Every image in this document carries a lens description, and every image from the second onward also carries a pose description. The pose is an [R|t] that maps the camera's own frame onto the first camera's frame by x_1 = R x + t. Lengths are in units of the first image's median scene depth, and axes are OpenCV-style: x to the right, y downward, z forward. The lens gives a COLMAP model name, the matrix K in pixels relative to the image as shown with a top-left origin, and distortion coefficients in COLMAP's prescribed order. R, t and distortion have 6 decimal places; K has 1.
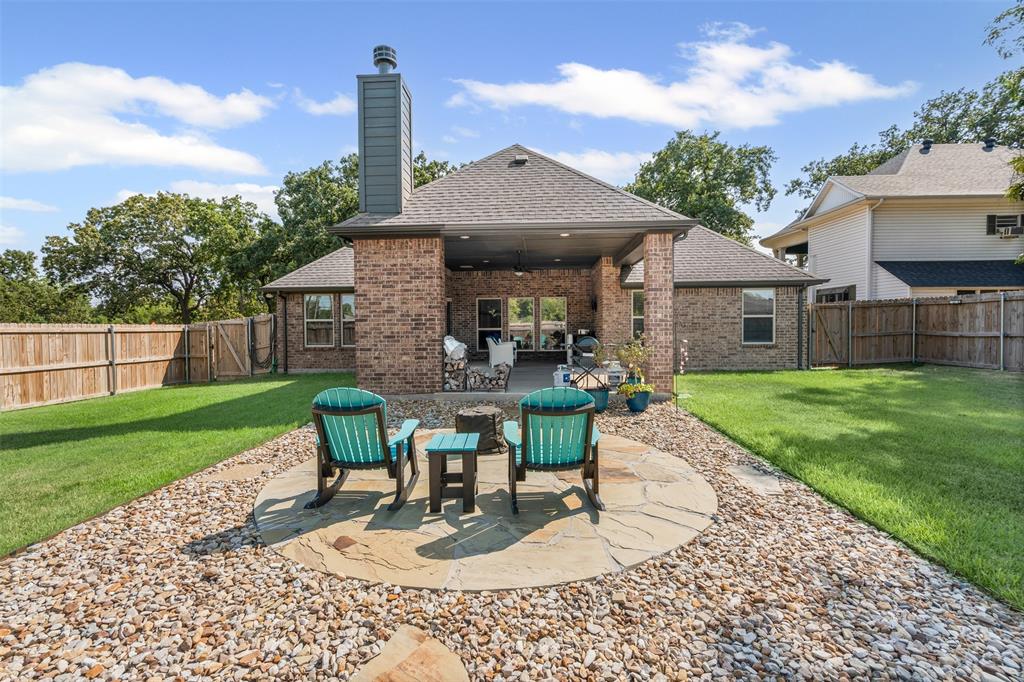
lens RADIAL K [[457.6, 0, 502.3], [0, 457.6, 345.9], [0, 0, 1]] dist [0.000669, 0.000127]
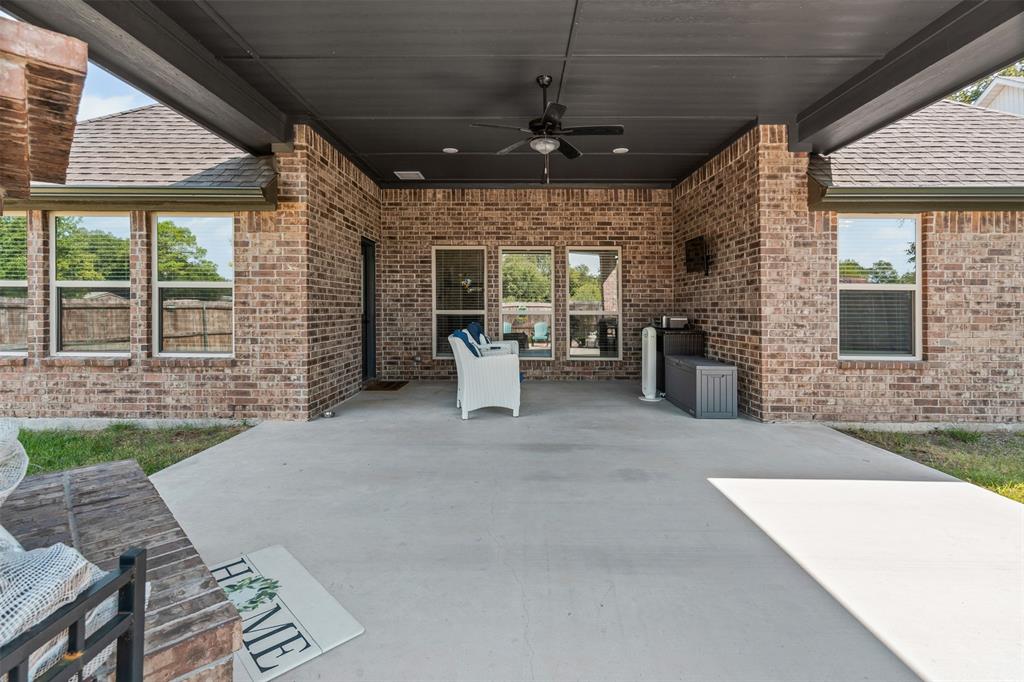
lens RADIAL K [[474.5, 0, 508.2], [0, 474.5, 306.0], [0, 0, 1]] dist [0.002032, 0.000579]
pose [[0.998279, 0.011934, 0.057414, -0.006636], [-0.009428, 0.998999, -0.043727, -0.027503], [-0.057878, 0.043110, 0.997392, 0.637760]]
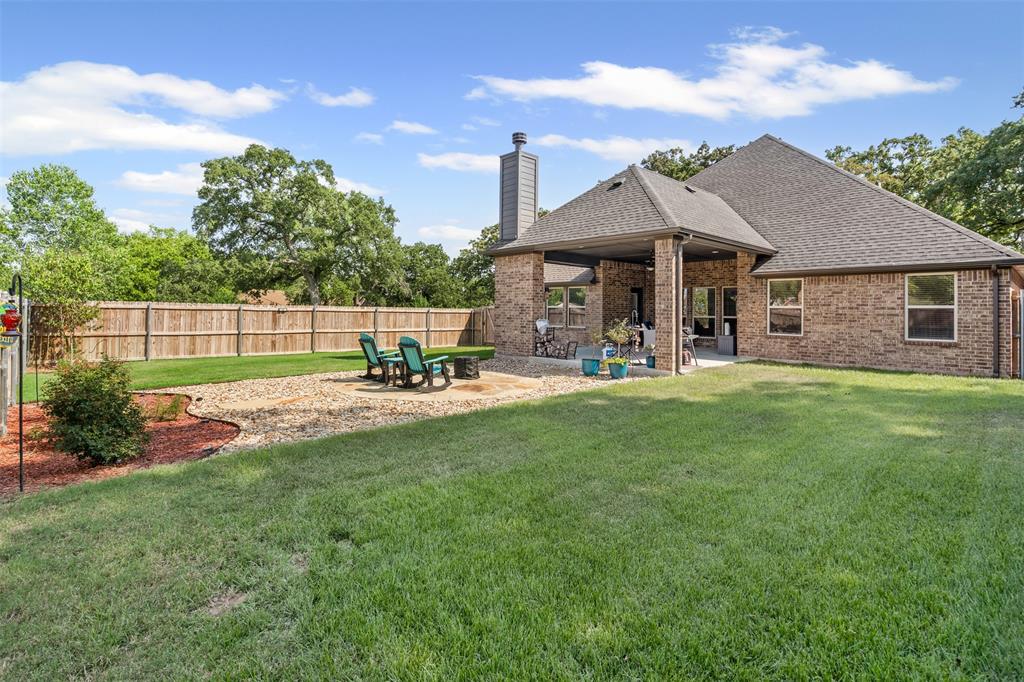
lens RADIAL K [[485.0, 0, 514.0], [0, 485.0, 326.0], [0, 0, 1]] dist [-0.000445, 0.000324]
pose [[0.732463, 0.036224, -0.679843, 0.603151], [-0.046484, 0.998914, 0.003144, 0.000420], [0.679218, 0.029299, 0.733351, -0.138558]]
